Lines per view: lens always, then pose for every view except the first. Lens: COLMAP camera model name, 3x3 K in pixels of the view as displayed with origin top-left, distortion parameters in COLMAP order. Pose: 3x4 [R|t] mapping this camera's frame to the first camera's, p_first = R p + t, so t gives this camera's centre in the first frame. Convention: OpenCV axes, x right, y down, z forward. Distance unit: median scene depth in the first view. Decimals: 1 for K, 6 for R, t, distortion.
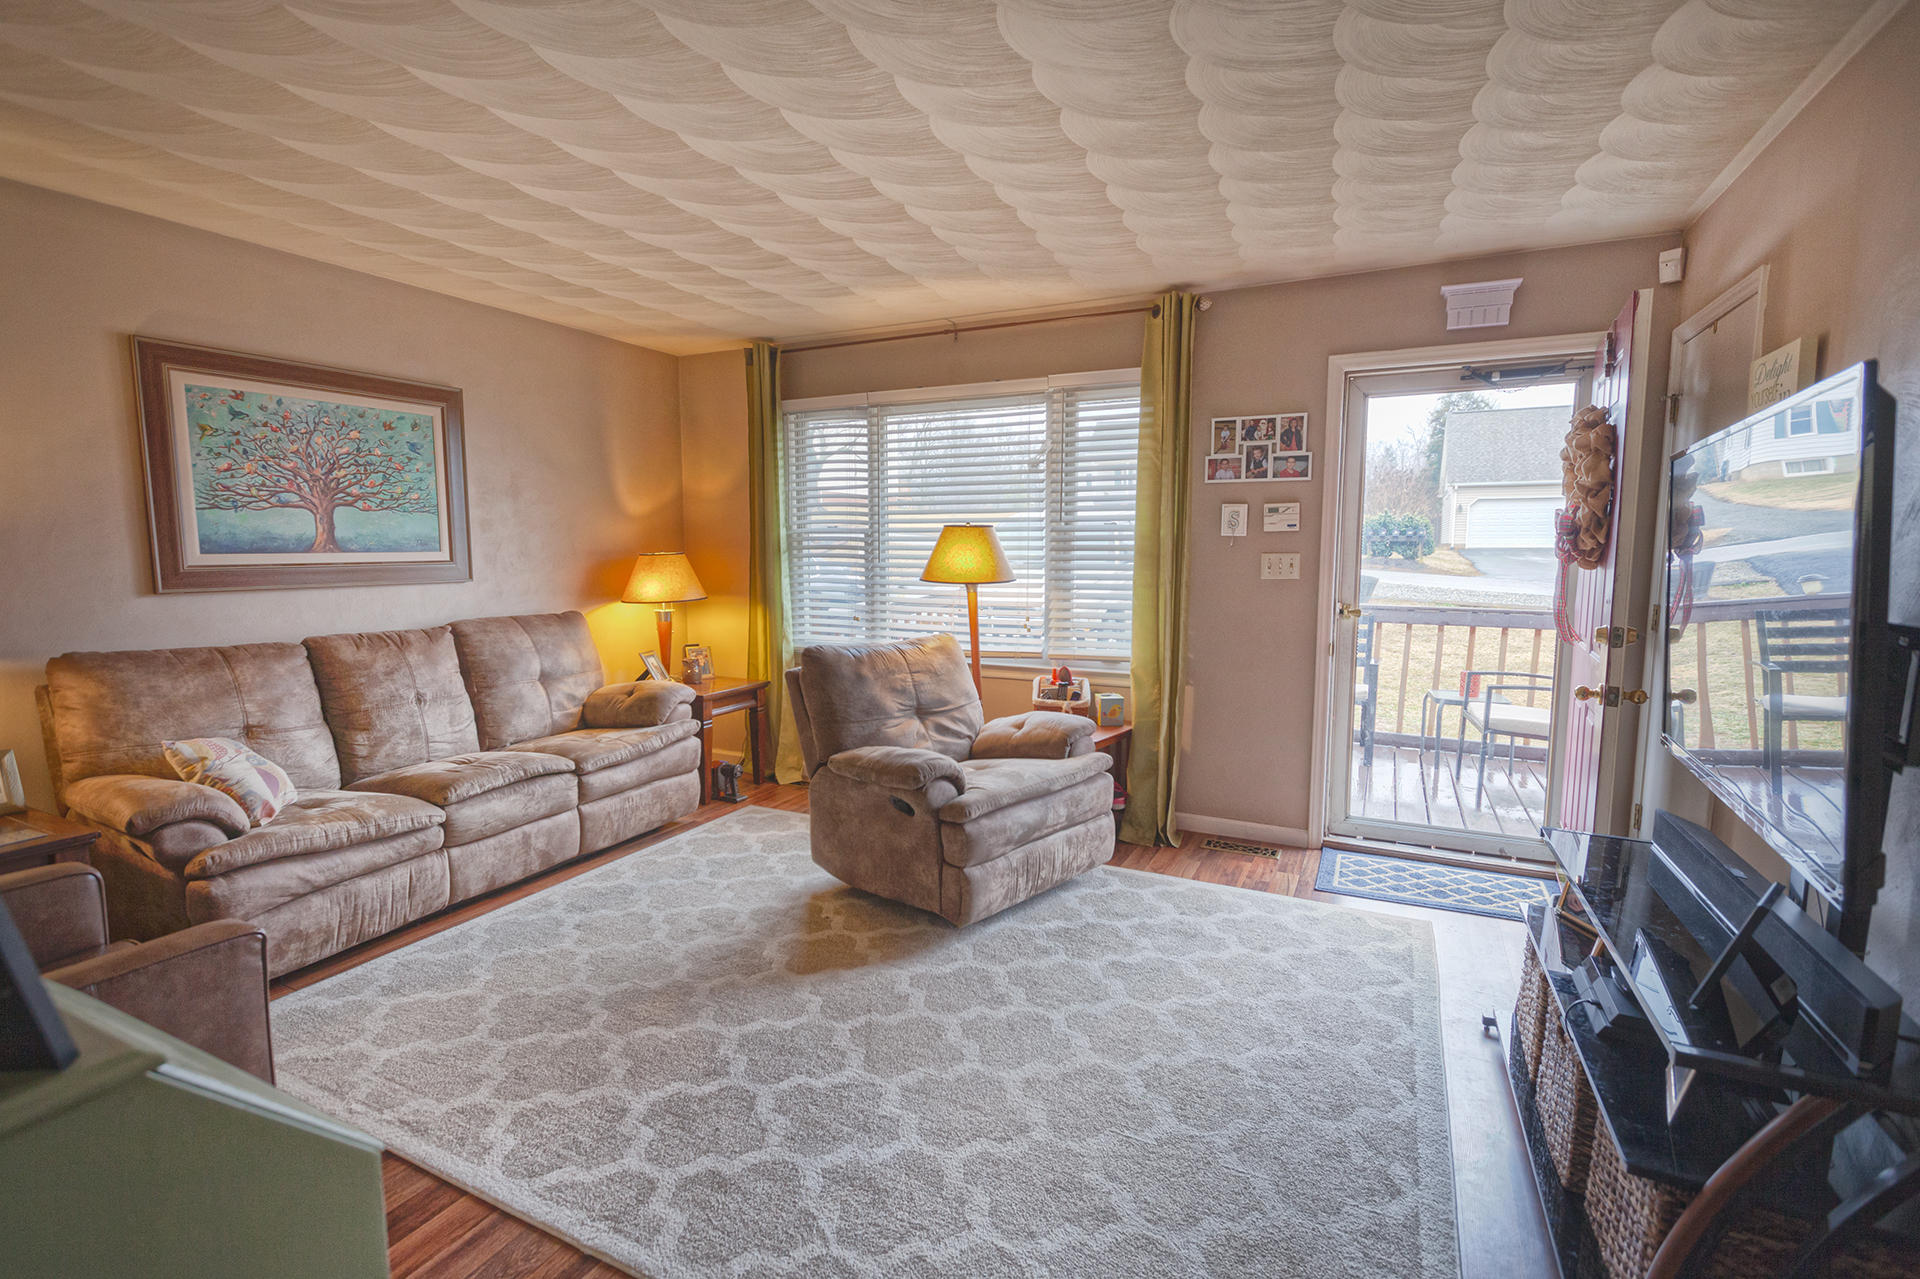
lens RADIAL K [[889.7, 0, 971.5], [0, 889.7, 637.3], [0, 0, 1]] dist [0.001339, 0.000389]
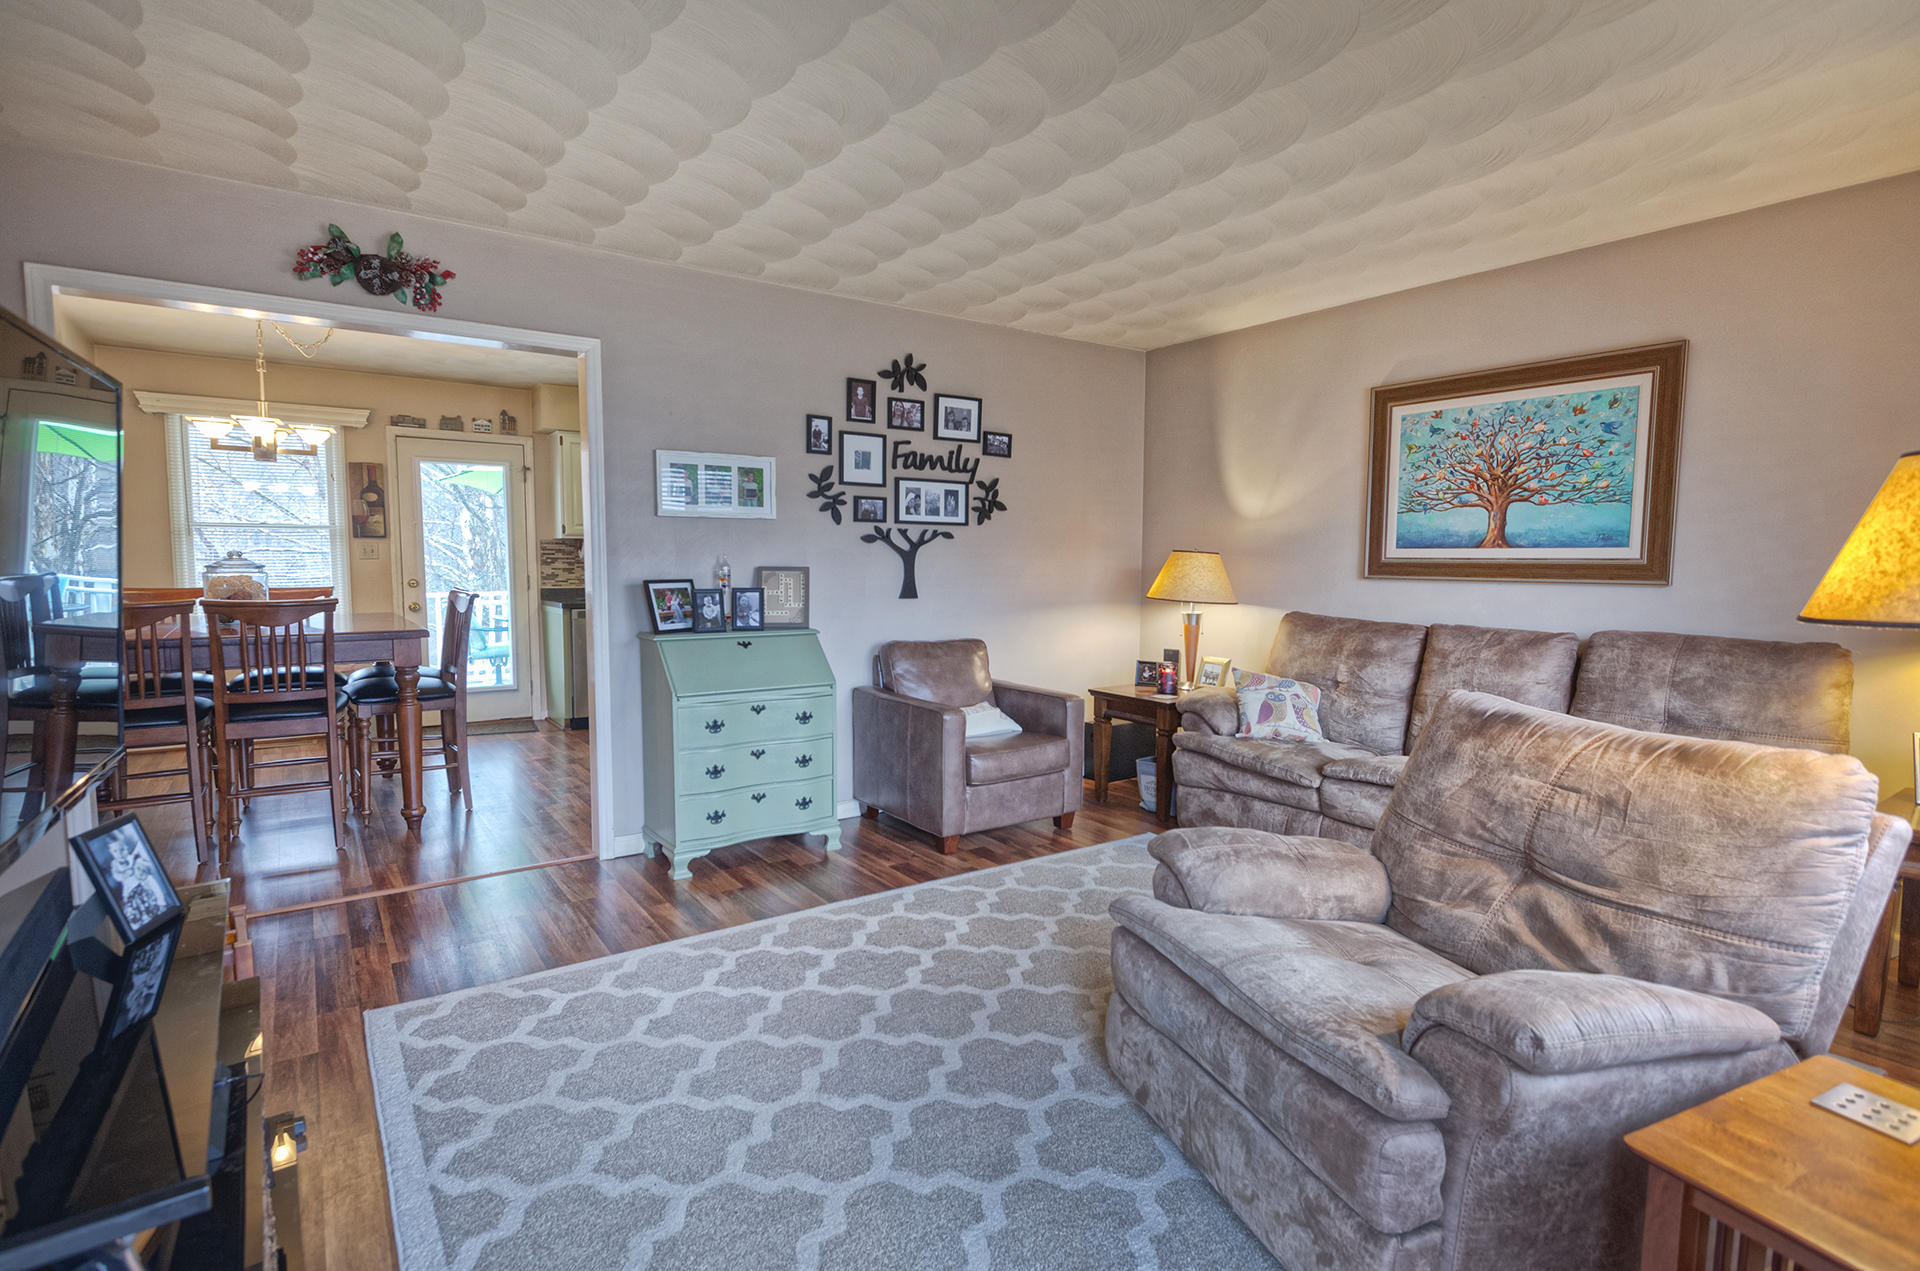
lens RADIAL K [[975.2, 0, 960.0], [0, 975.2, 635.5], [0, 0, 1]] dist [0.032608, 0.000241]
pose [[-0.491685, 0.066947, -0.868196, 0.606197], [-0.098951, 0.986286, 0.132092, -0.087274], [0.865133, 0.150857, -0.478317, 1.059443]]
